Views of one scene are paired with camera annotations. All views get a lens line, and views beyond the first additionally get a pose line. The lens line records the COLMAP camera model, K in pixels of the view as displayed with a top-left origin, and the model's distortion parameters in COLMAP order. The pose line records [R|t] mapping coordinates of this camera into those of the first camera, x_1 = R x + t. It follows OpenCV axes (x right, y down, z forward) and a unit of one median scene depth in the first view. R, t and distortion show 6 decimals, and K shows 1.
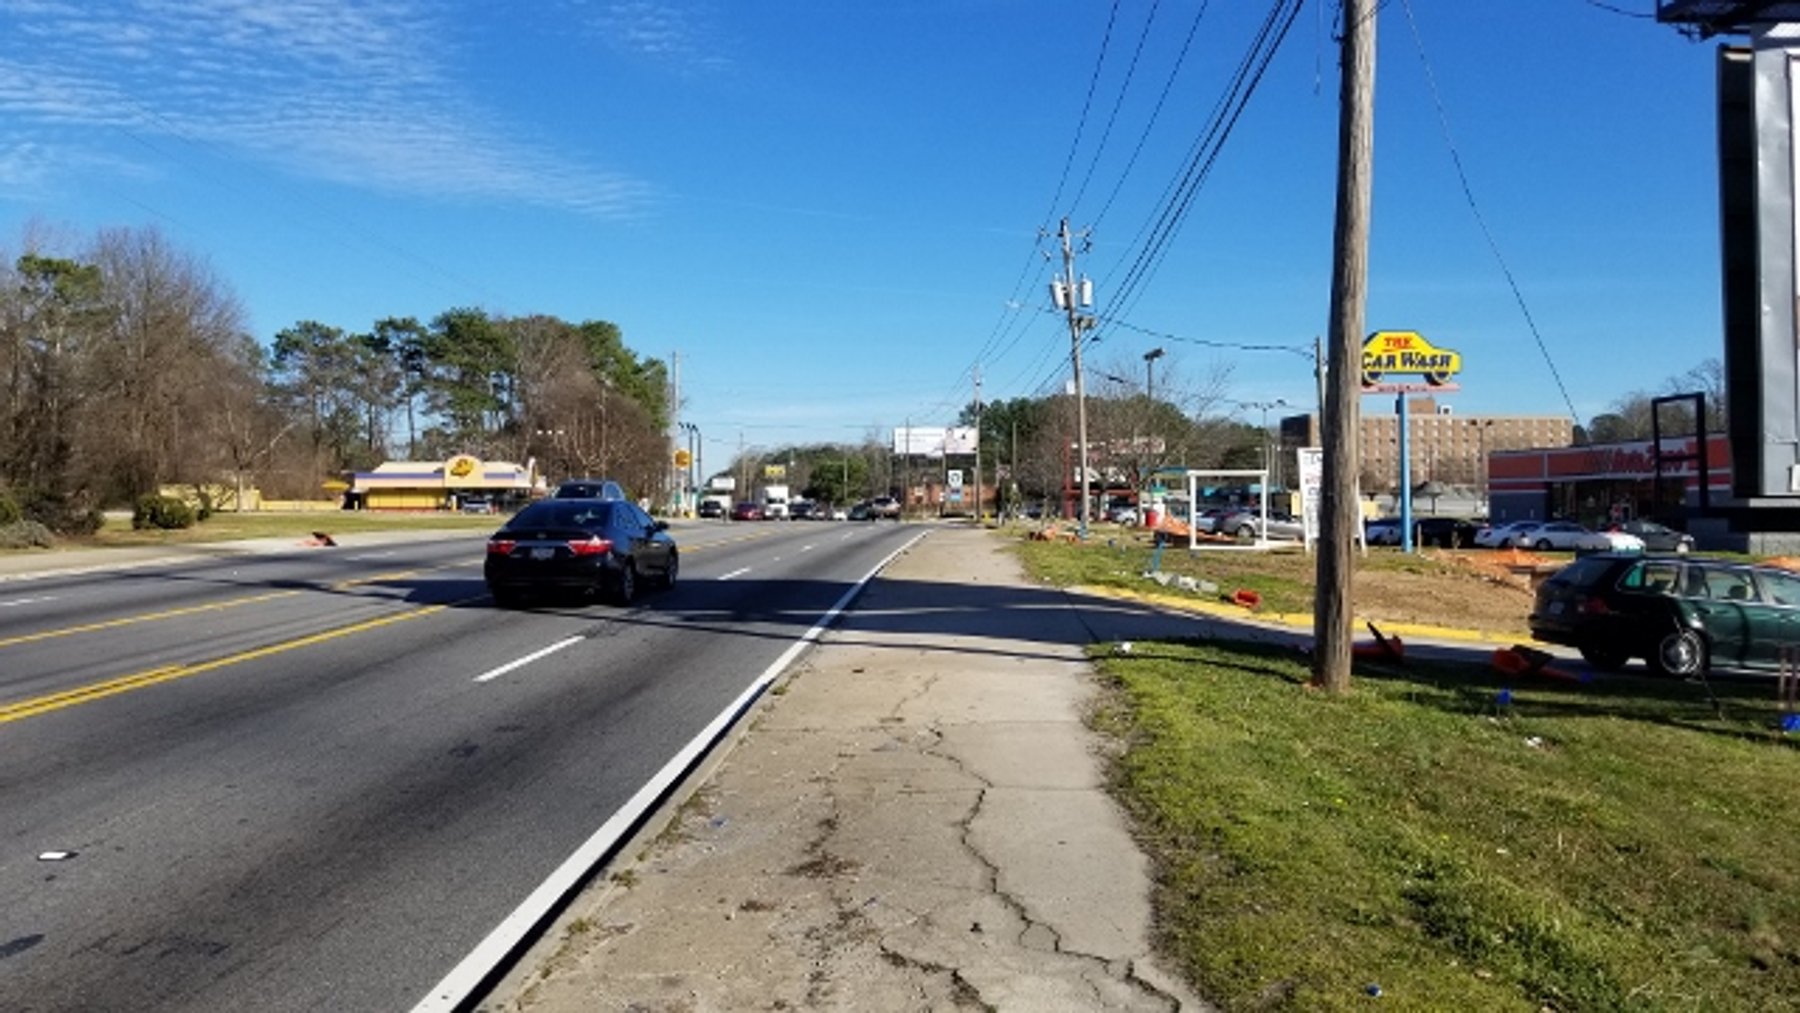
lens RADIAL K [[1389.3, 0, 868.9], [0, 1389.3, 491.0], [0, 0, 1]] dist [0.078664, -0.118981]
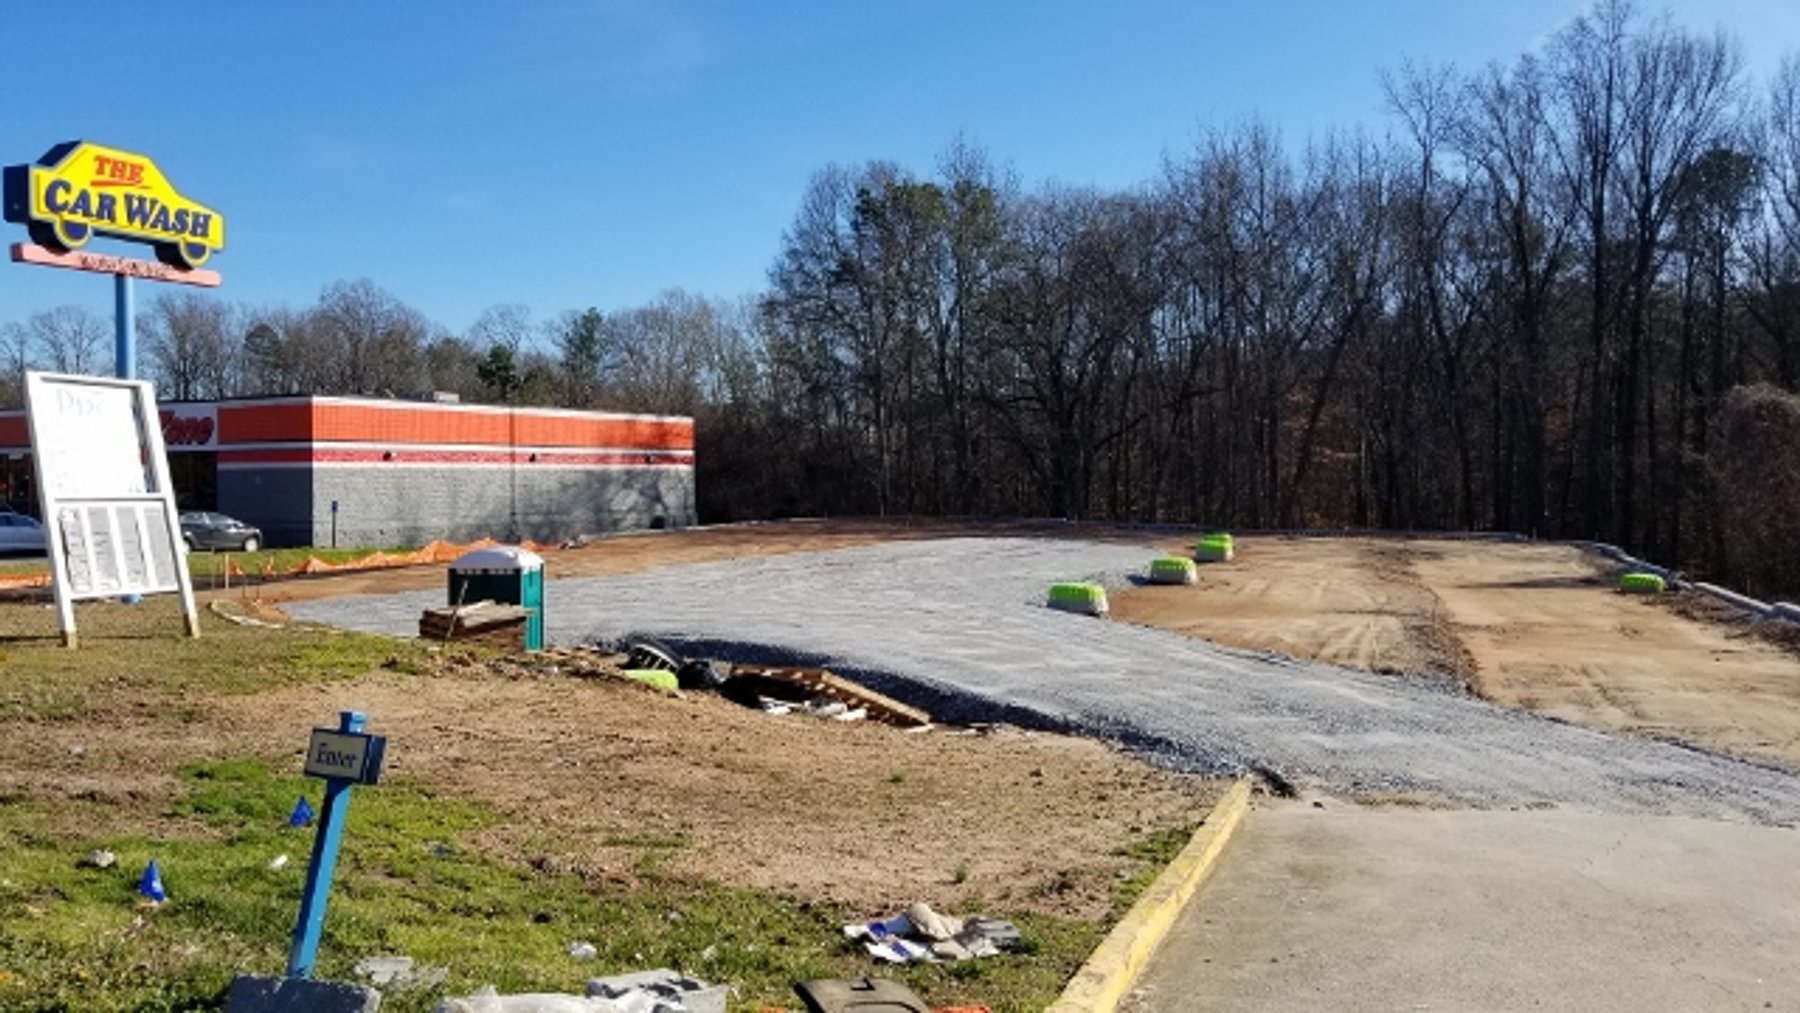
lens RADIAL K [[1394.9, 0, 919.1], [0, 1394.9, 475.1], [0, 0, 1]] dist [0.058847, -0.101110]
pose [[0.416722, -0.000421, 0.909034, 0.033275], [-0.006154, 0.999976, 0.003284, -0.002339], [-0.909013, -0.006963, 0.416709, 0.380426]]
